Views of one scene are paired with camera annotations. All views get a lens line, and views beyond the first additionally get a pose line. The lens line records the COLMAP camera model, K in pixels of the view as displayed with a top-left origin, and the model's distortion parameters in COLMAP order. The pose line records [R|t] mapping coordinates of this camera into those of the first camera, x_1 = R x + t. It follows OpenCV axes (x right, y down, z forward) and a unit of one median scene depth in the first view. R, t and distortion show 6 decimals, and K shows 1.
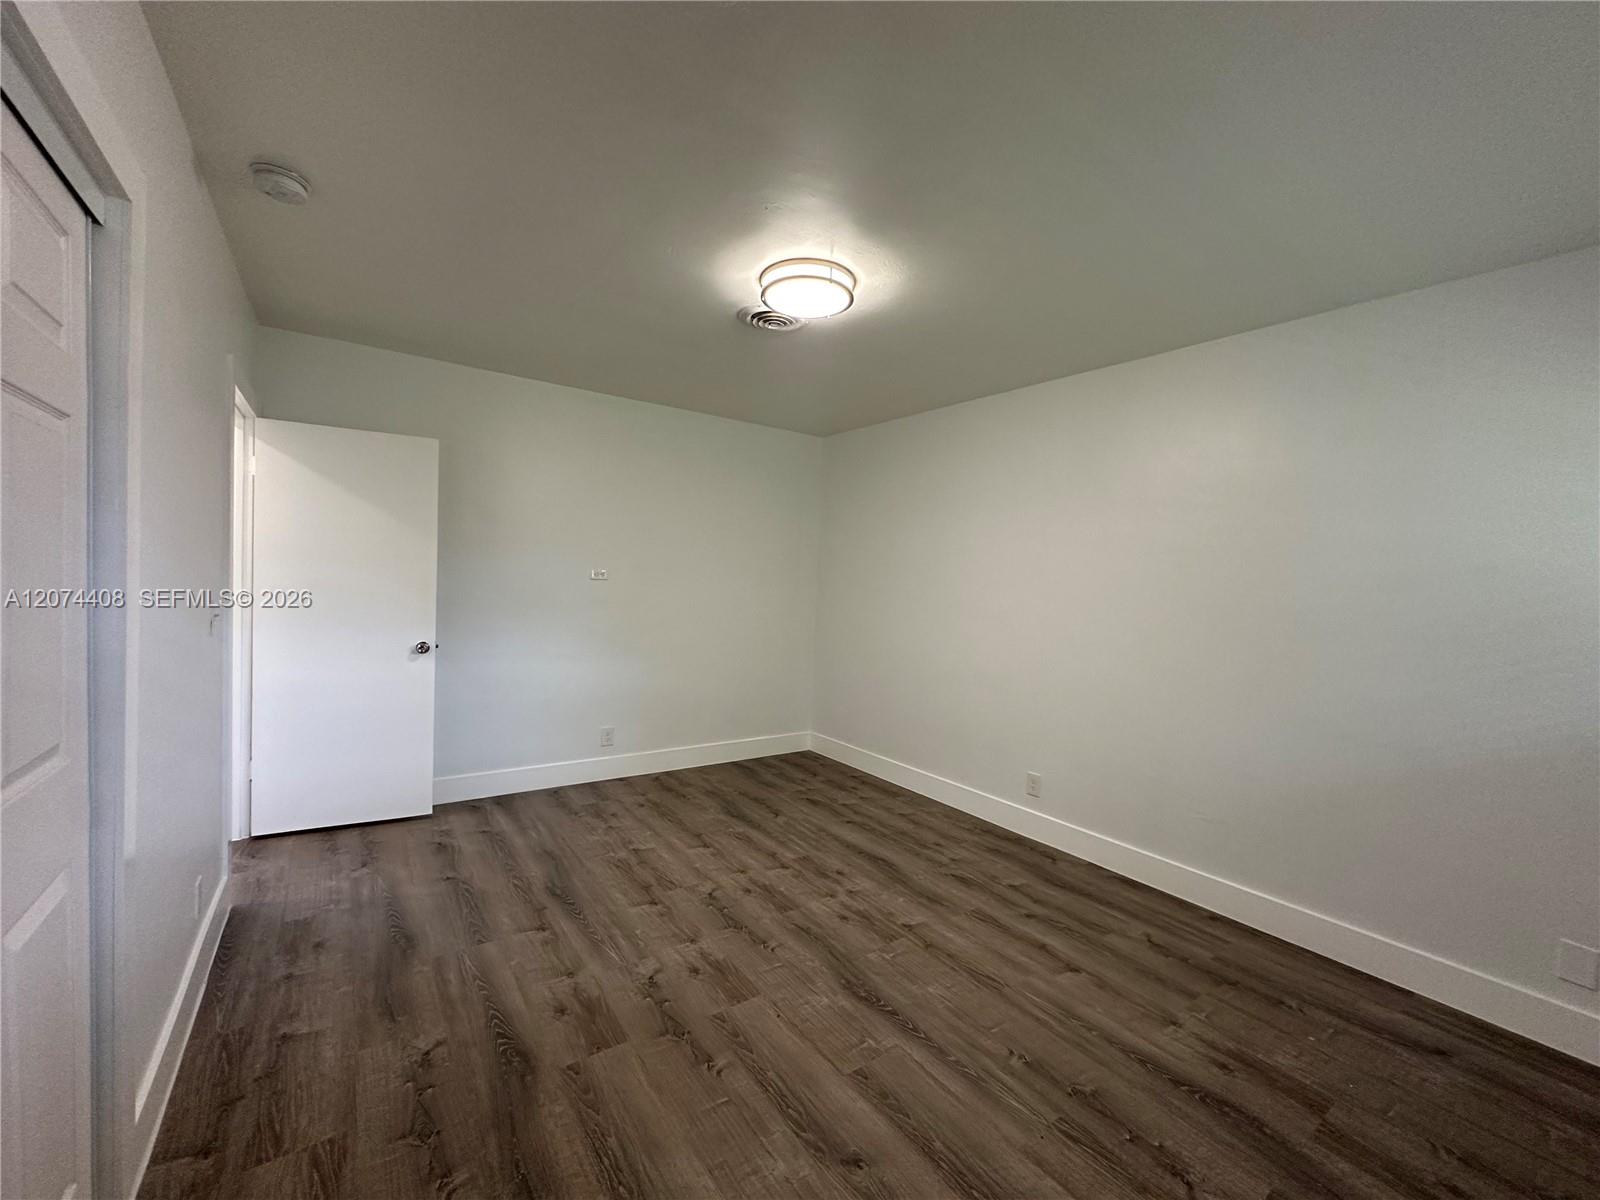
lens RADIAL K [[637.3, 0, 799.3], [0, 637.3, 599.2], [0, 0, 1]] dist [-0.004090, 0.000951]
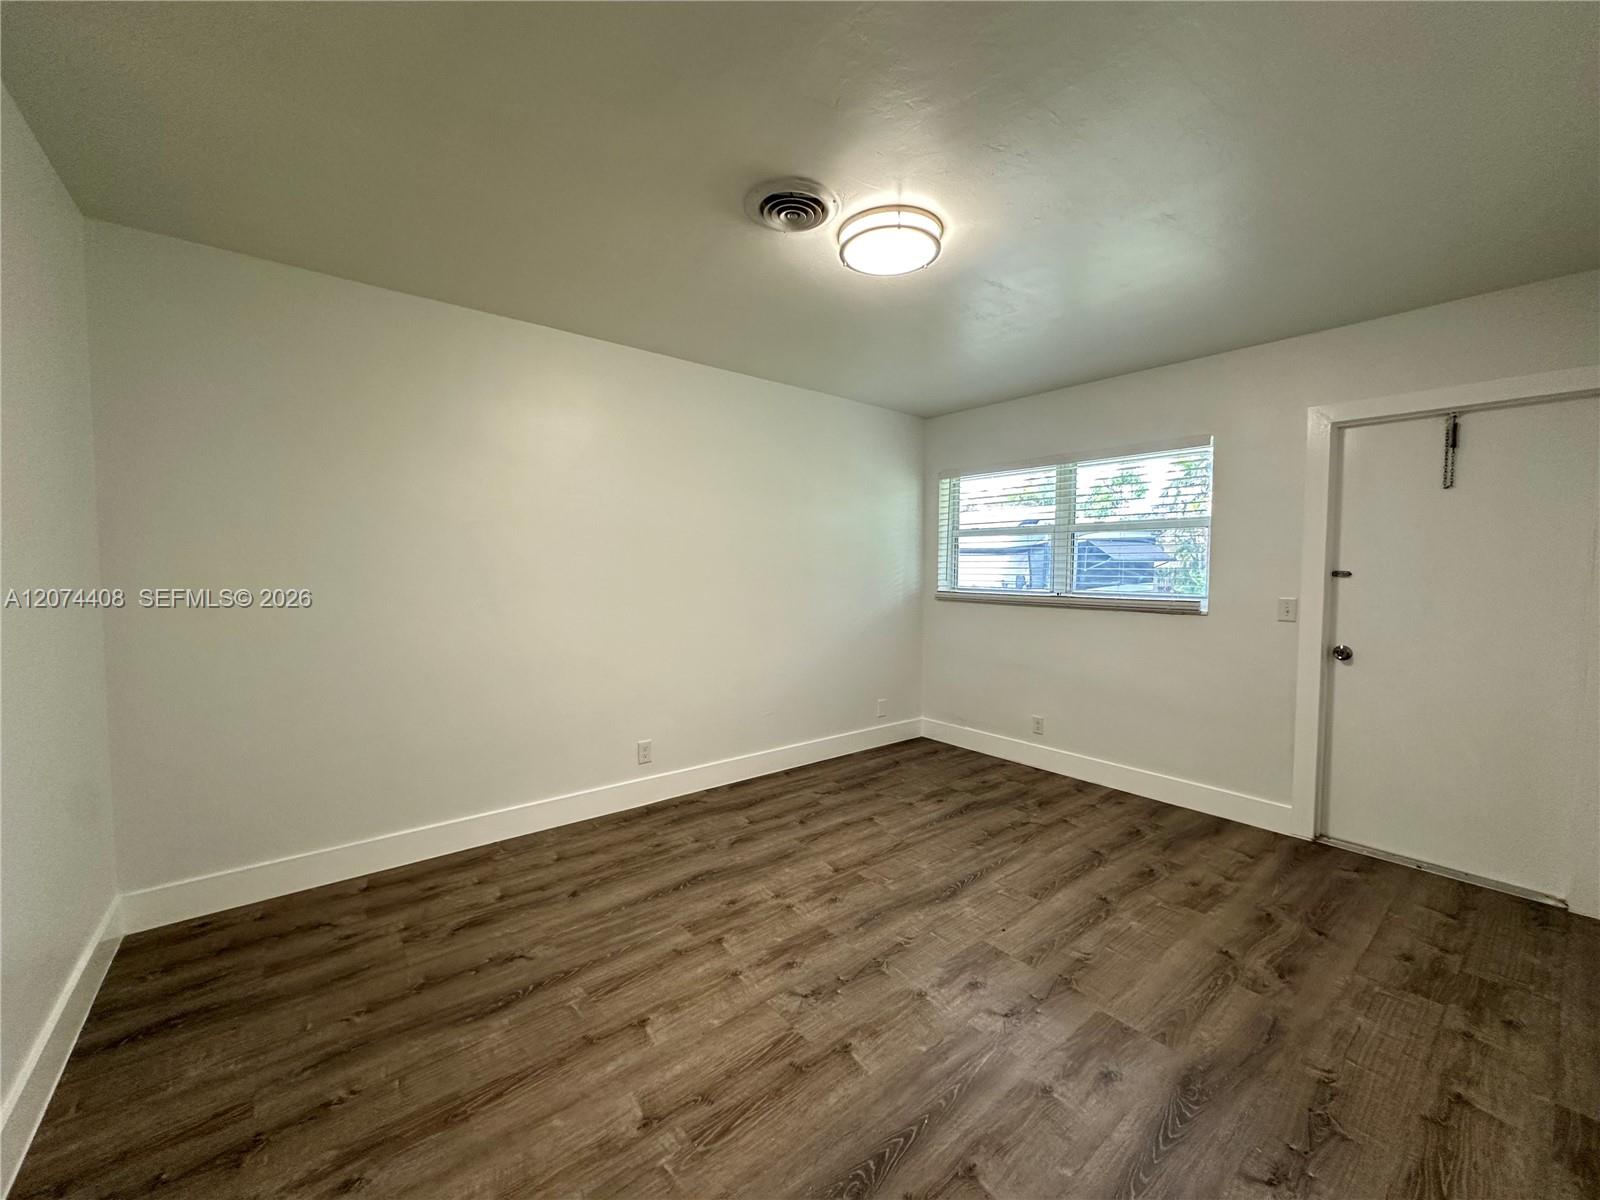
lens RADIAL K [[637.3, 0, 799.3], [0, 637.3, 599.2], [0, 0, 1]] dist [-0.004090, 0.000951]
pose [[-0.060190, -0.091230, 0.994009, -0.859062], [0.023673, 0.995404, 0.092792, -0.054157], [-0.997906, 0.029116, -0.057753, 1.092588]]
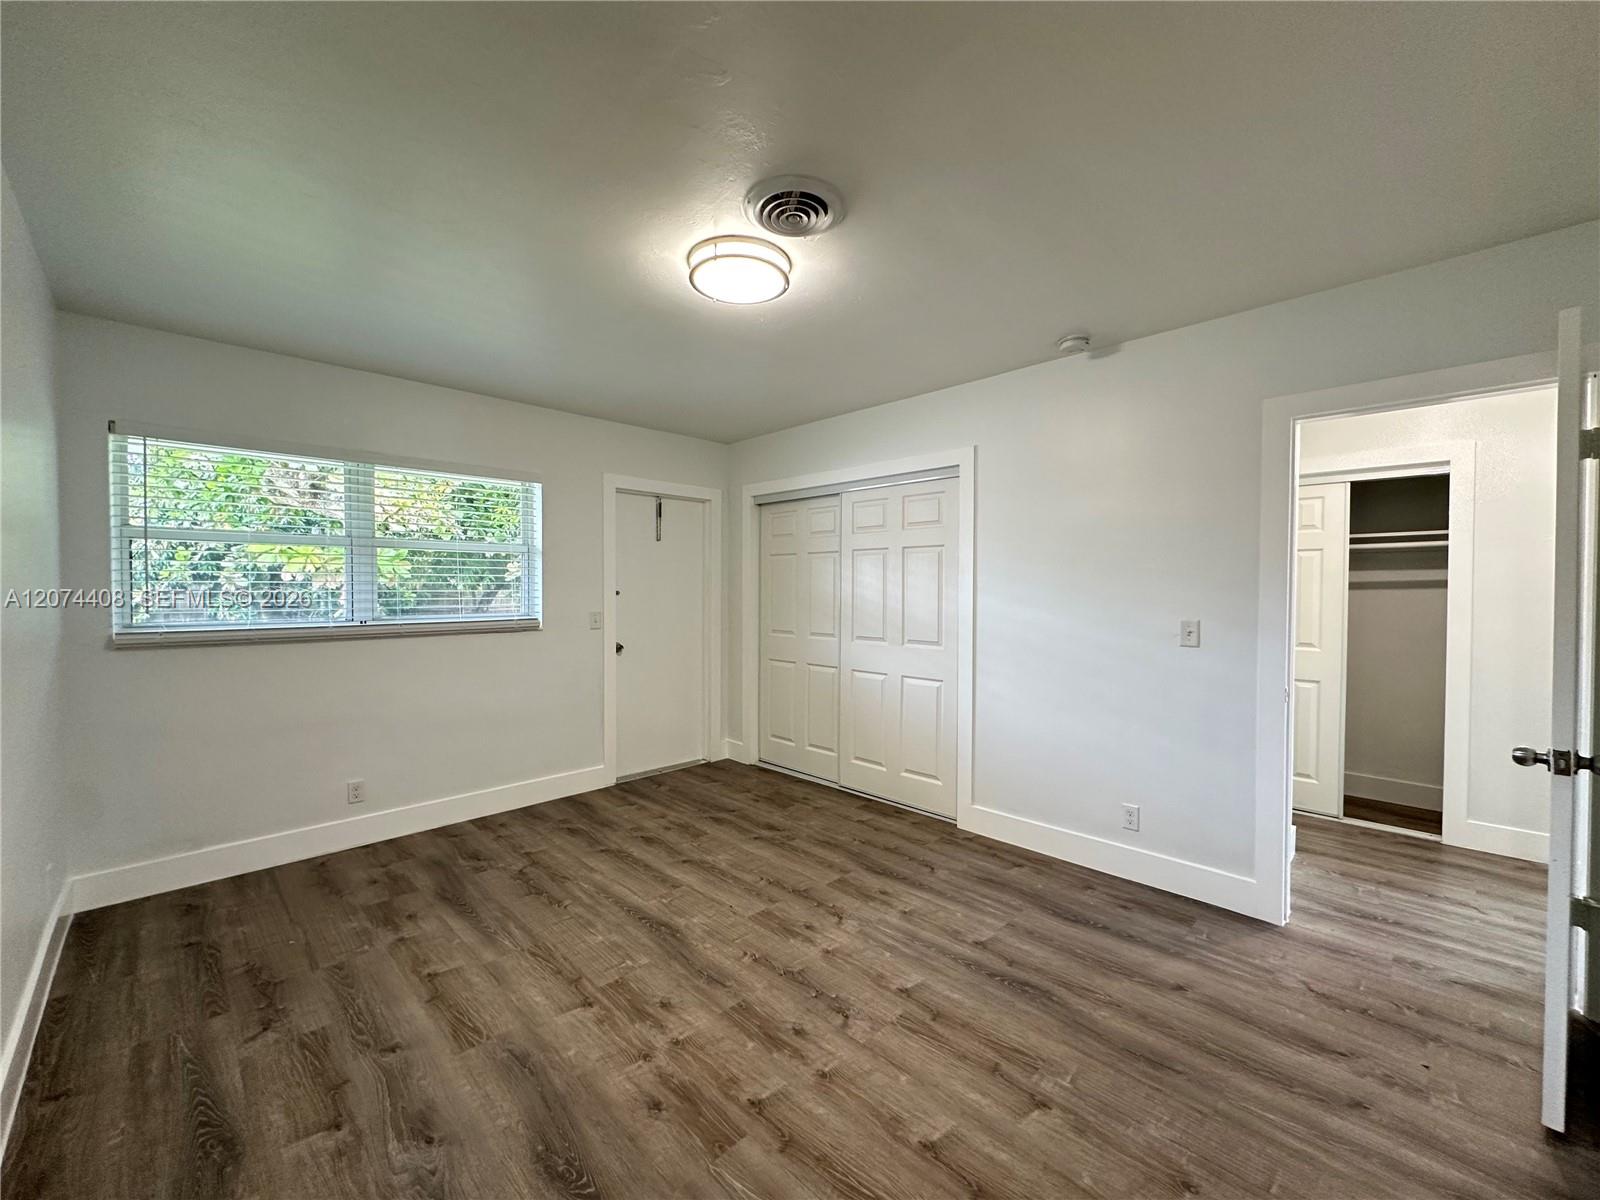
lens RADIAL K [[637.3, 0, 799.3], [0, 637.3, 599.2], [0, 0, 1]] dist [-0.004090, 0.000951]
pose [[-0.985654, -0.038852, -0.164244, 0.055229], [-0.046771, 0.997908, 0.044623, -0.049430], [0.162167, 0.051665, -0.985410, 1.780845]]
